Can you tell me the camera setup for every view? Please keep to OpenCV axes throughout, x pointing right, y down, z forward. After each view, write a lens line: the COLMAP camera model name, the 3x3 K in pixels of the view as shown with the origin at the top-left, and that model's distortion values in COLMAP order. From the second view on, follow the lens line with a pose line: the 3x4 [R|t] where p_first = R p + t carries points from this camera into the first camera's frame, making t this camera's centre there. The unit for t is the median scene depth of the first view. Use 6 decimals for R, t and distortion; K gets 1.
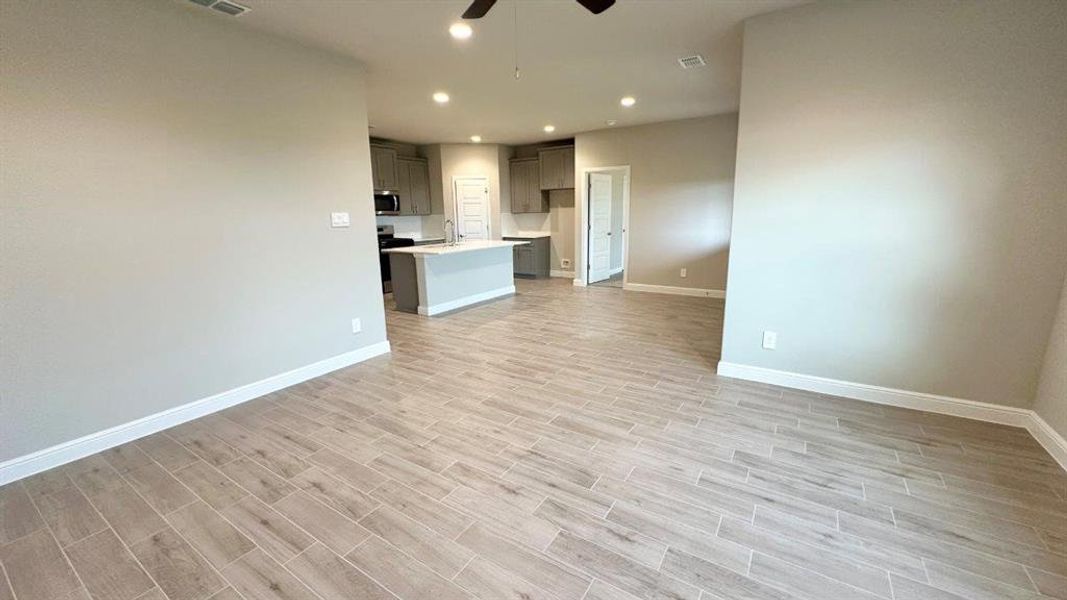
lens RADIAL K [[426.2, 0, 533.5], [0, 426.2, 300.0], [0, 0, 1]] dist [-0.000607, 0.000024]
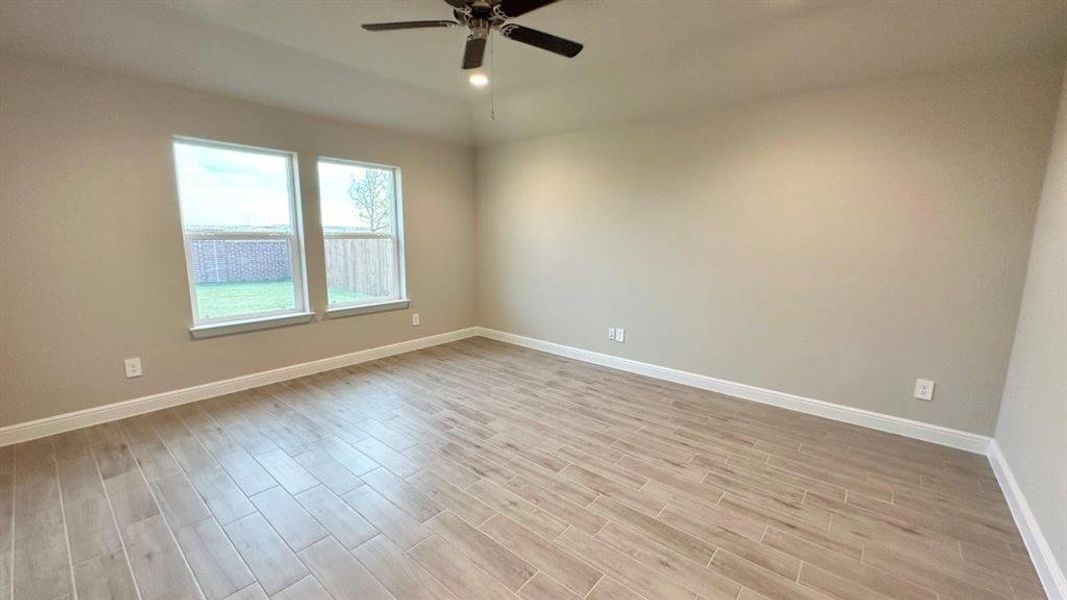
lens RADIAL K [[426.2, 0, 533.5], [0, 426.2, 300.0], [0, 0, 1]] dist [-0.000607, 0.000024]
pose [[-0.992271, -0.011753, 0.123534, -0.076194], [0.032852, 0.935104, 0.352847, -0.114583], [-0.119665, 0.354179, -0.927490, 0.564190]]
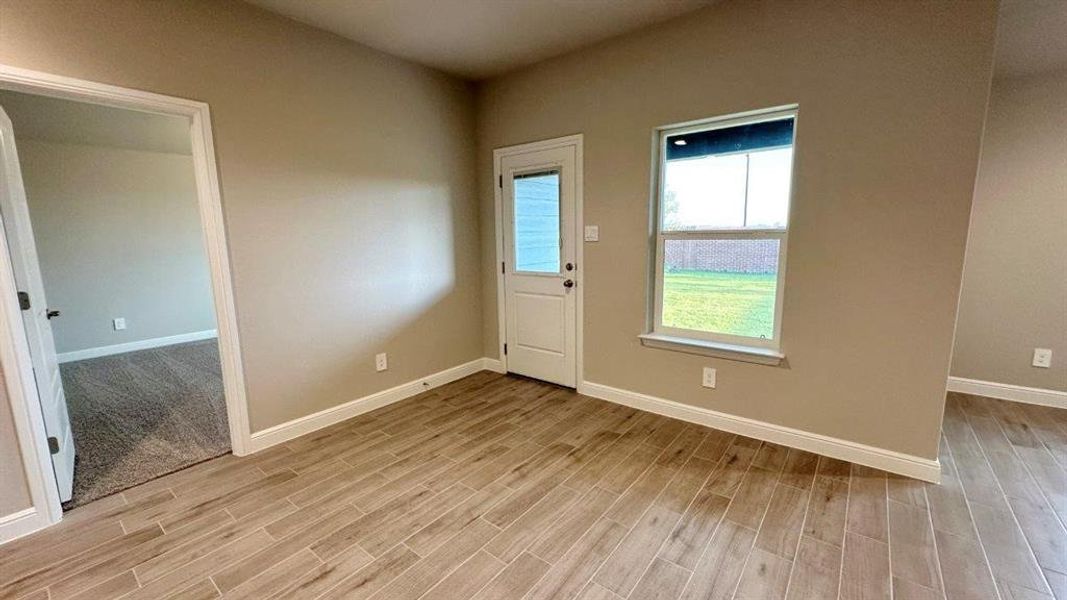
lens RADIAL K [[426.2, 0, 533.5], [0, 426.2, 300.0], [0, 0, 1]] dist [-0.000607, 0.000024]
pose [[0.097753, -0.138772, 0.985488, -0.092163], [0.221060, 0.968521, 0.114455, -0.132770], [-0.970349, 0.206664, 0.125353, 0.668981]]
